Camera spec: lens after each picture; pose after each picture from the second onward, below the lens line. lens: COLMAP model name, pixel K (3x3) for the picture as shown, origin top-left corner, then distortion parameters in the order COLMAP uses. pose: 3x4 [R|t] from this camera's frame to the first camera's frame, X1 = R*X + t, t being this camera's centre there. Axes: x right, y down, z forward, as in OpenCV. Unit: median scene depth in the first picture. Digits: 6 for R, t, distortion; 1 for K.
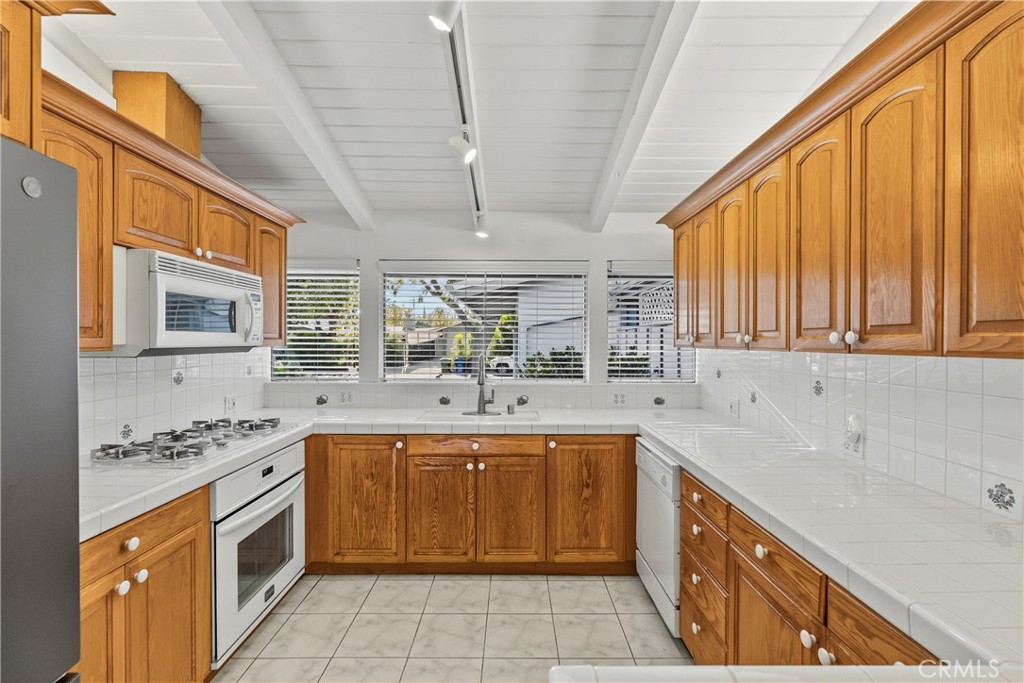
lens RADIAL K [[464.4, 0, 511.1], [0, 464.4, 341.4], [0, 0, 1]] dist [-0.008786, 0.004441]
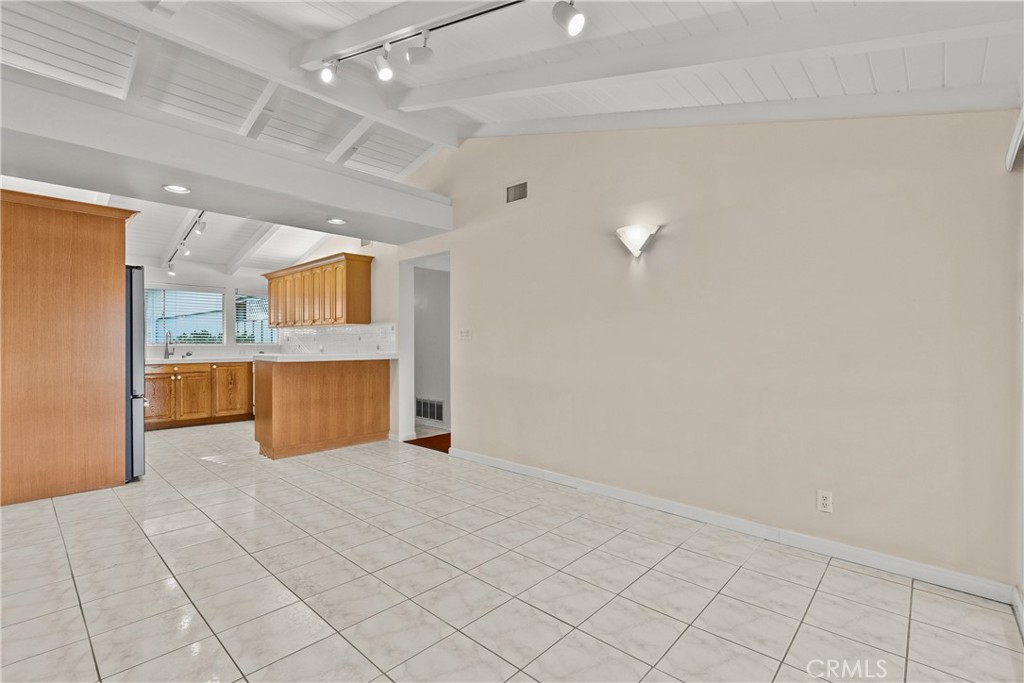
lens RADIAL K [[464.4, 0, 513.9], [0, 464.4, 345.1], [0, 0, 1]] dist [-0.008786, 0.004441]
pose [[0.677013, -0.002497, 0.735967, -0.619208], [-0.001047, 0.999990, 0.004356, 0.097658], [-0.735970, -0.003719, 0.677004, -1.739614]]
